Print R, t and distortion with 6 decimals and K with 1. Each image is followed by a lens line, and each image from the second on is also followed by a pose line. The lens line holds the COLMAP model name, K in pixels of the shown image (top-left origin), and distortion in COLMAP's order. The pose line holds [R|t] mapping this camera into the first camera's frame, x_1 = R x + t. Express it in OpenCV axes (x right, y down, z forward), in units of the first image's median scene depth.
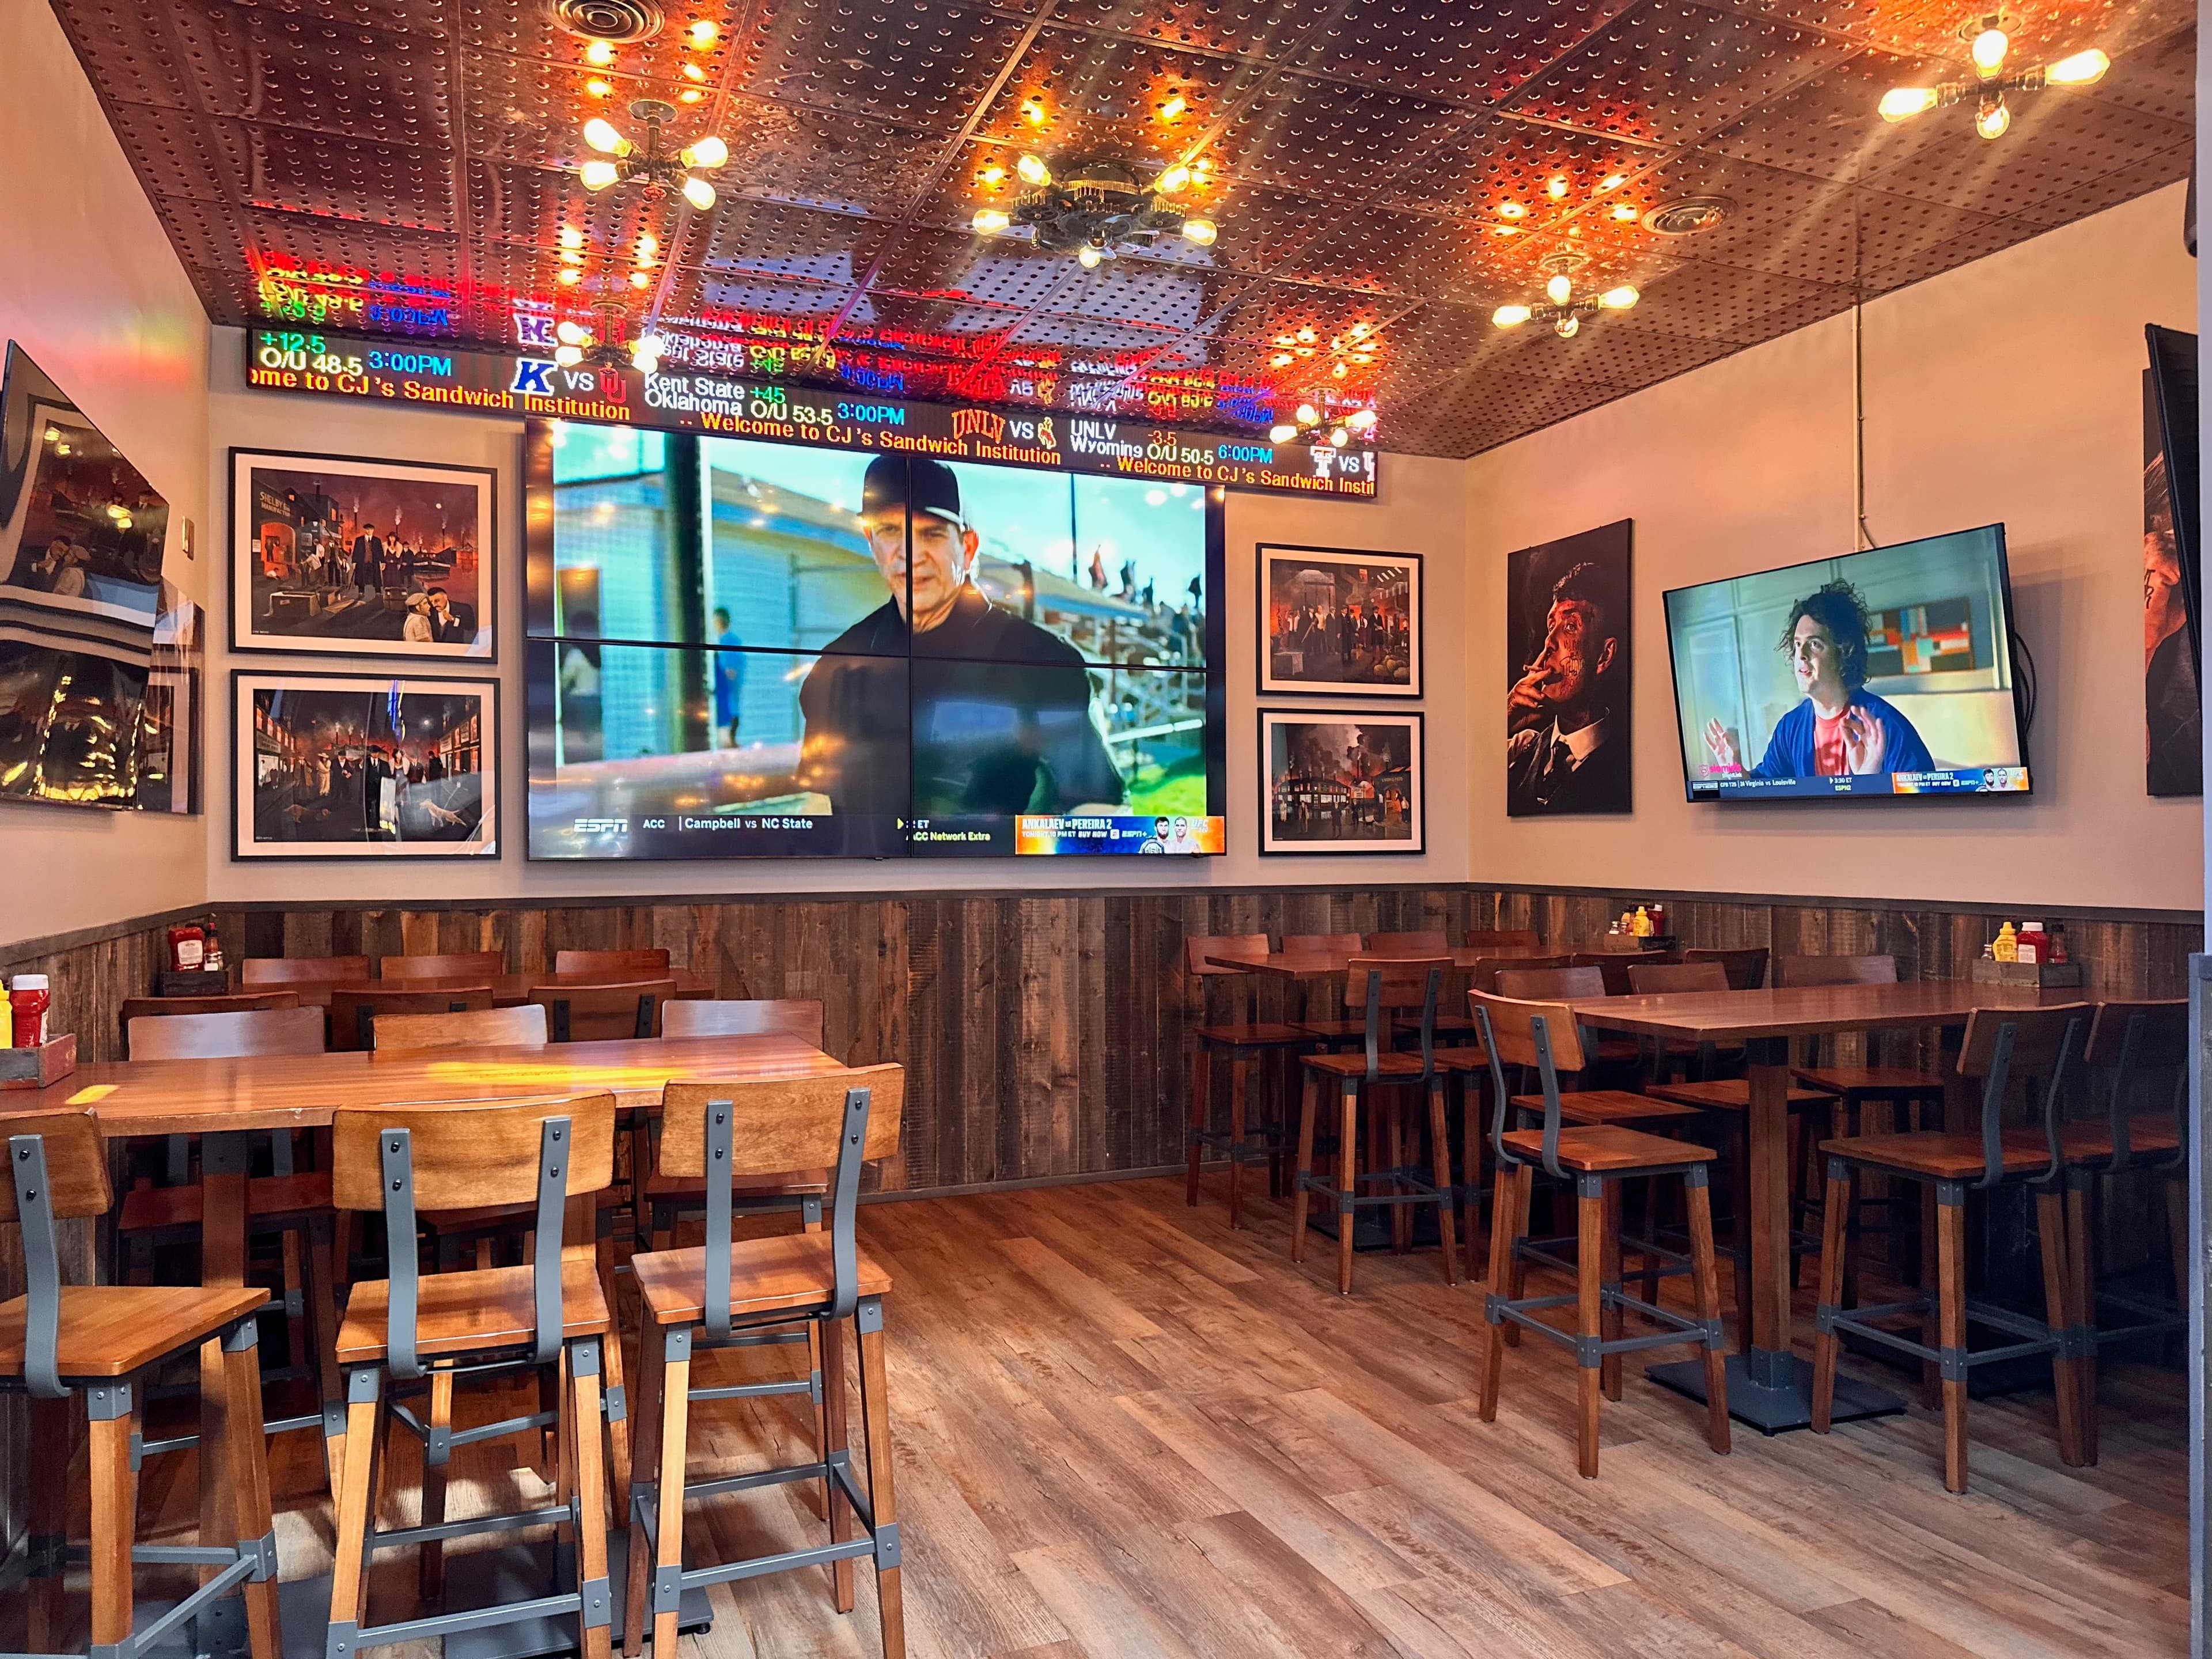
lens RADIAL K [[1547.5, 0, 1106.4], [0, 1547.5, 834.0], [0, 0, 1]] dist [0.169115, -0.266979]
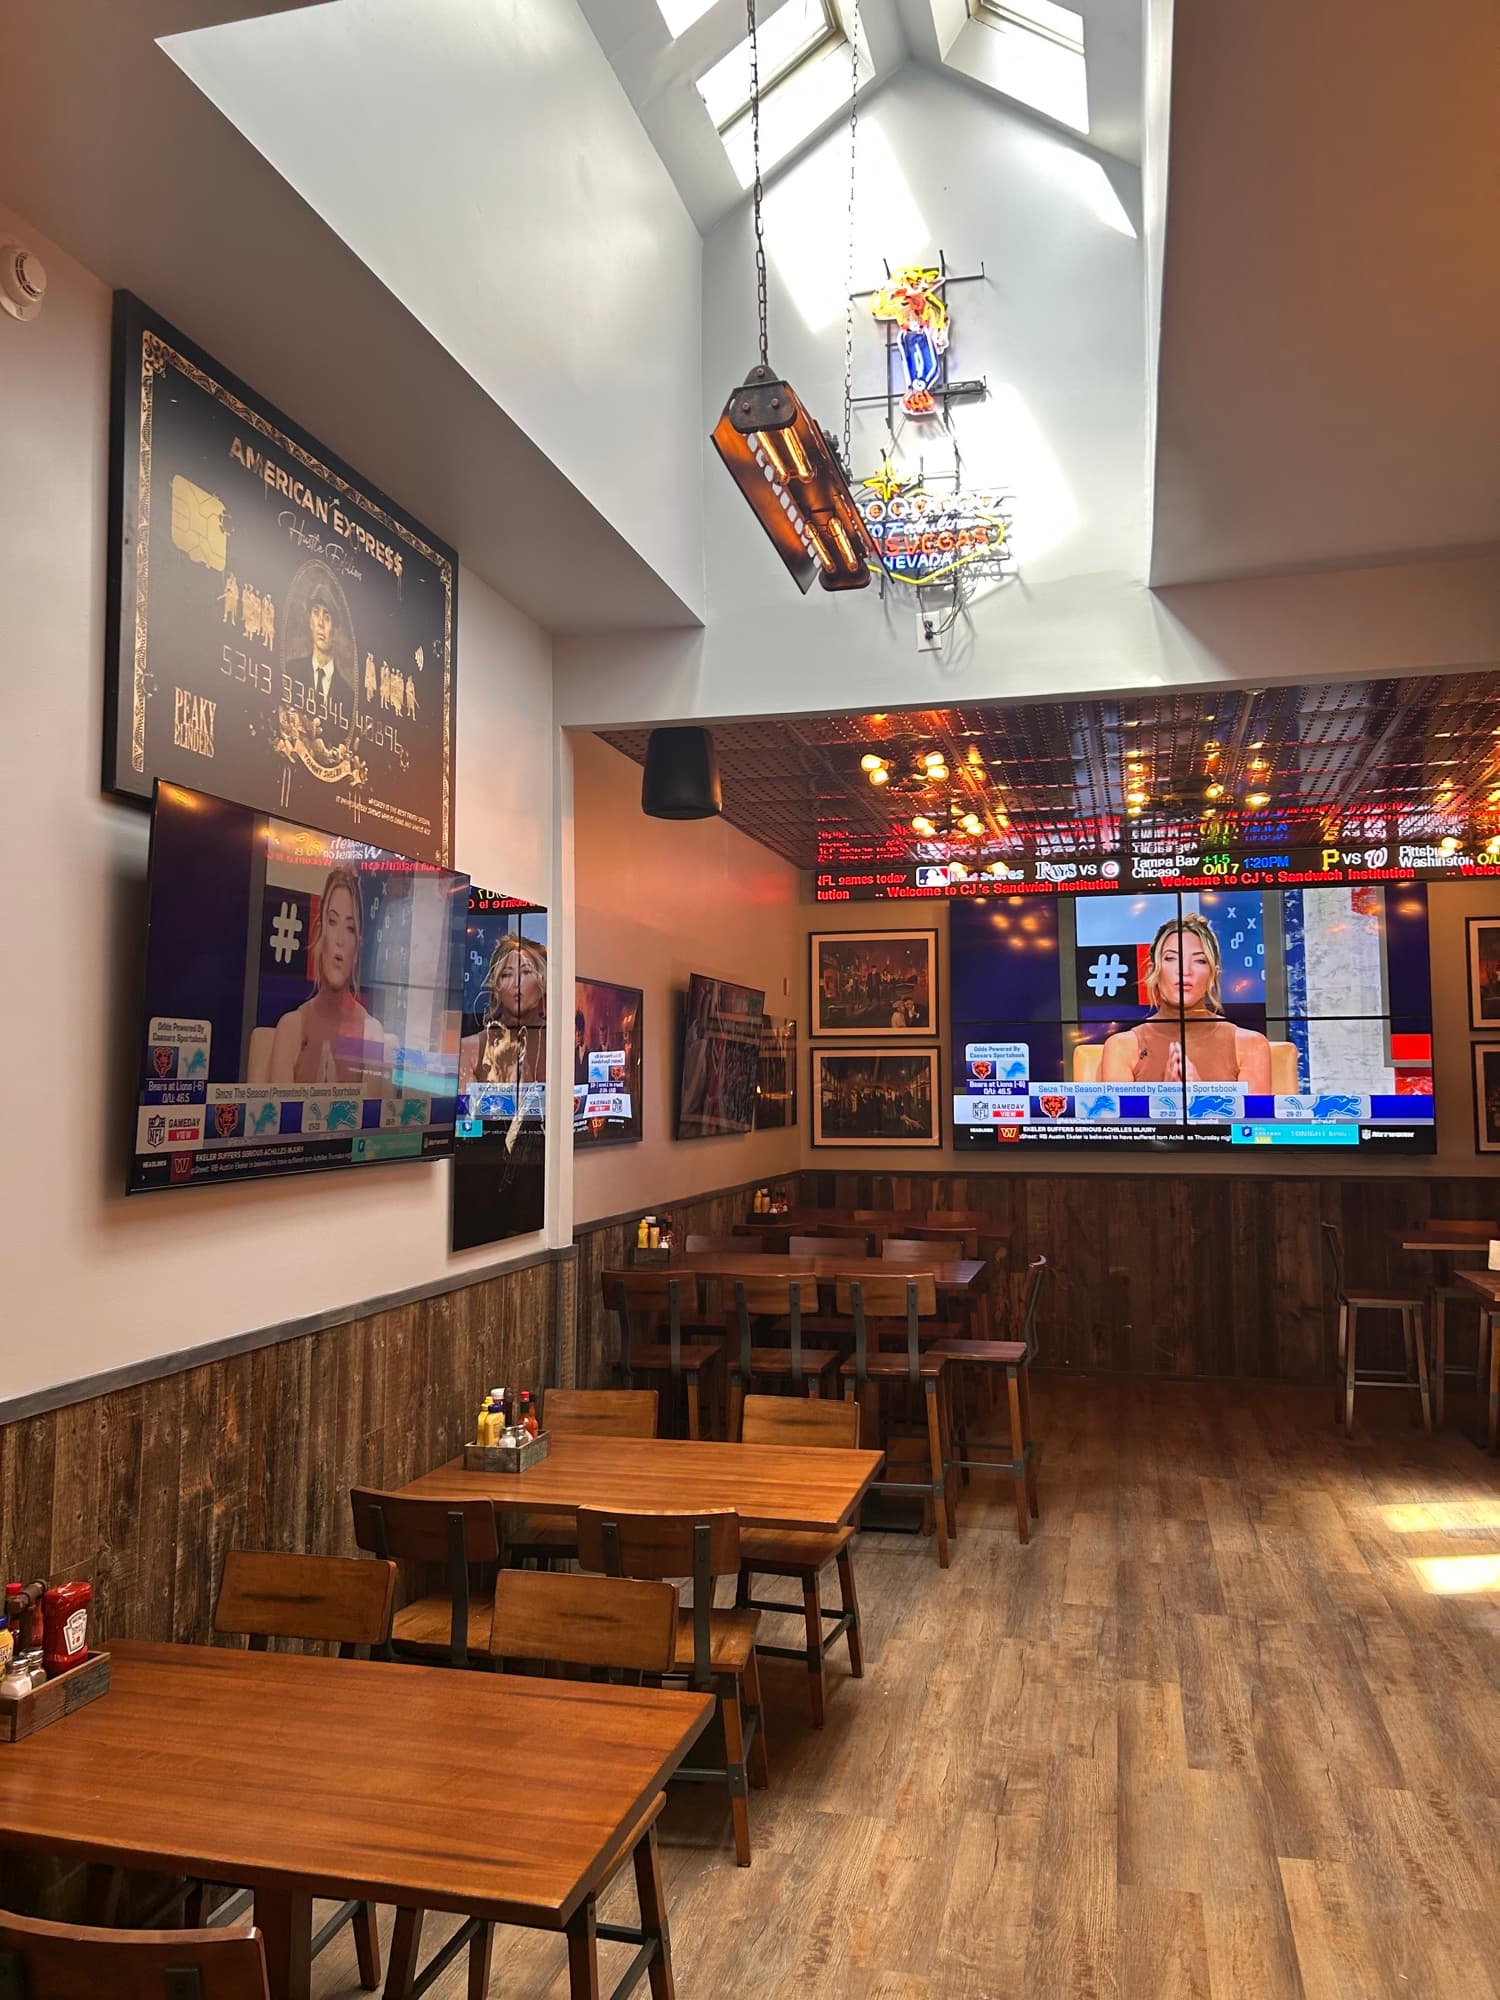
lens RADIAL K [[1489.8, 0, 770.2], [0, 1489.8, 998.2], [0, 0, 1]] dist [0.067323, -0.074418]
pose [[0.812502, -0.040062, -0.581580, 0.387684], [0.005185, 0.998093, -0.061510, -0.045622], [0.582936, 0.046962, 0.811160, -0.413041]]
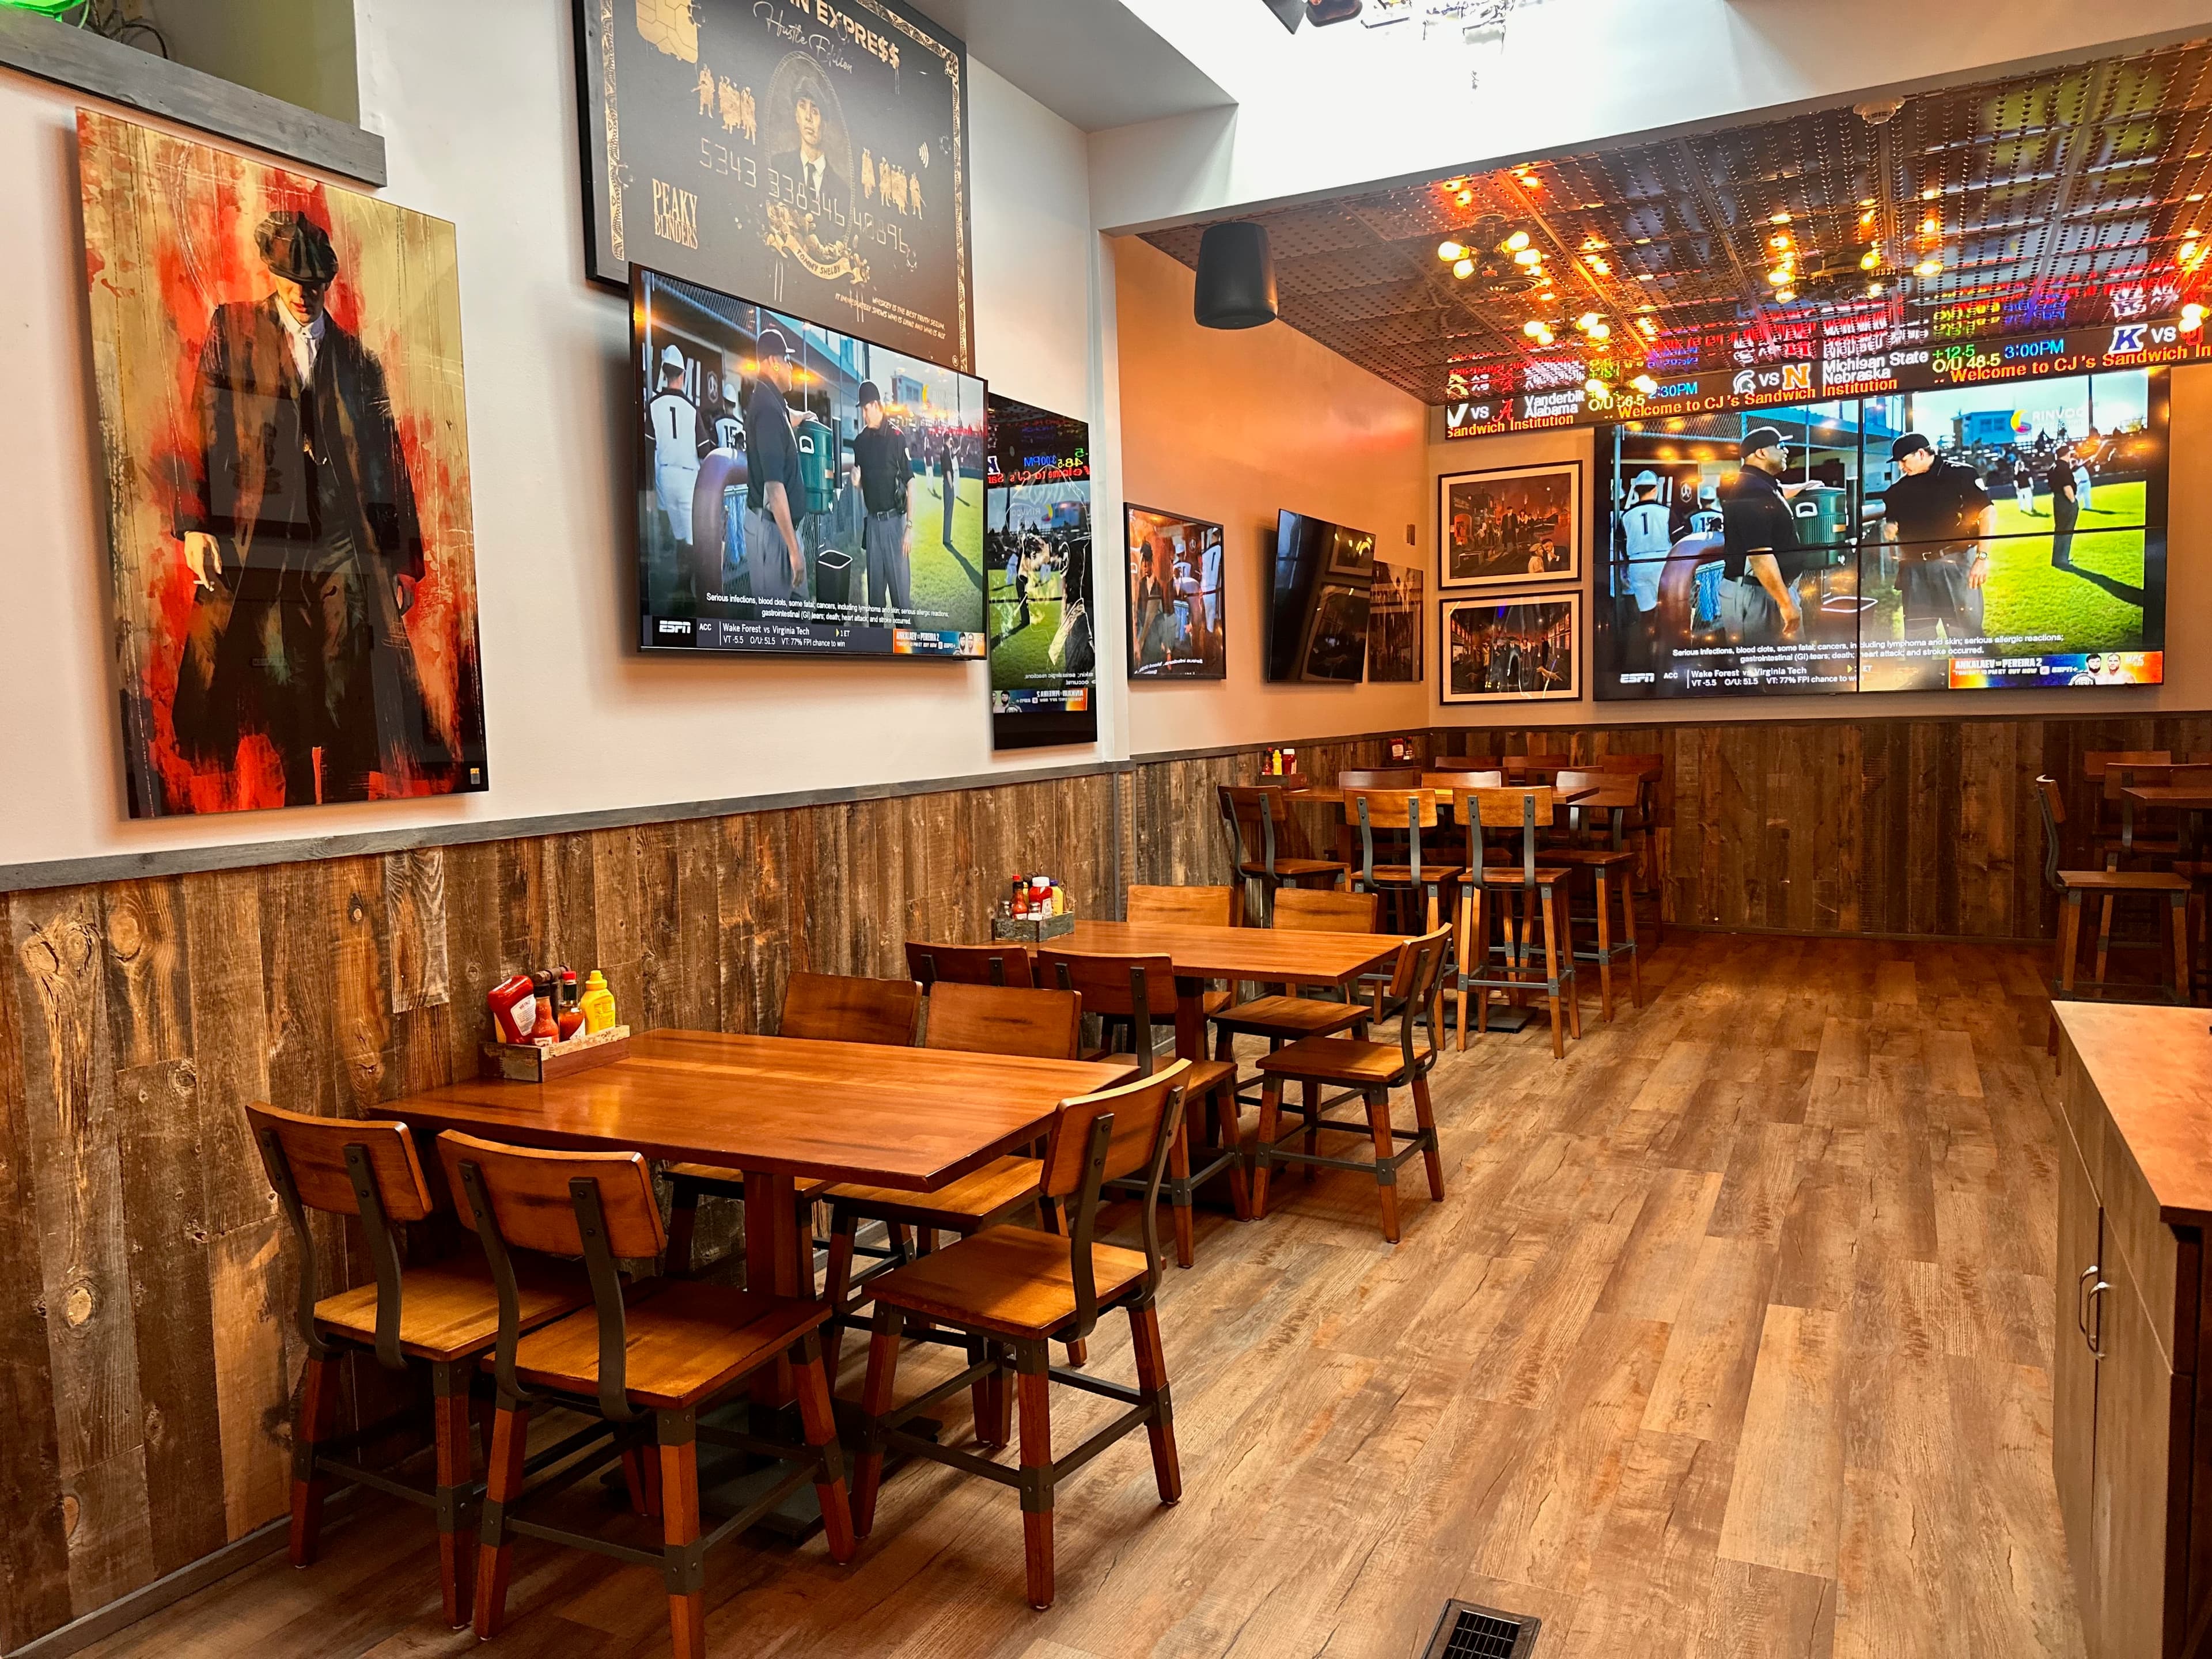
lens RADIAL K [[1518.0, 0, 1133.0], [0, 1518.0, 831.0], [0, 0, 1]] dist [0.158677, -0.301612]
pose [[0.662580, 0.042469, -0.747786, 0.464846], [0.029764, 0.996110, 0.082945, 0.004235], [0.748400, -0.077215, 0.658738, -0.381108]]
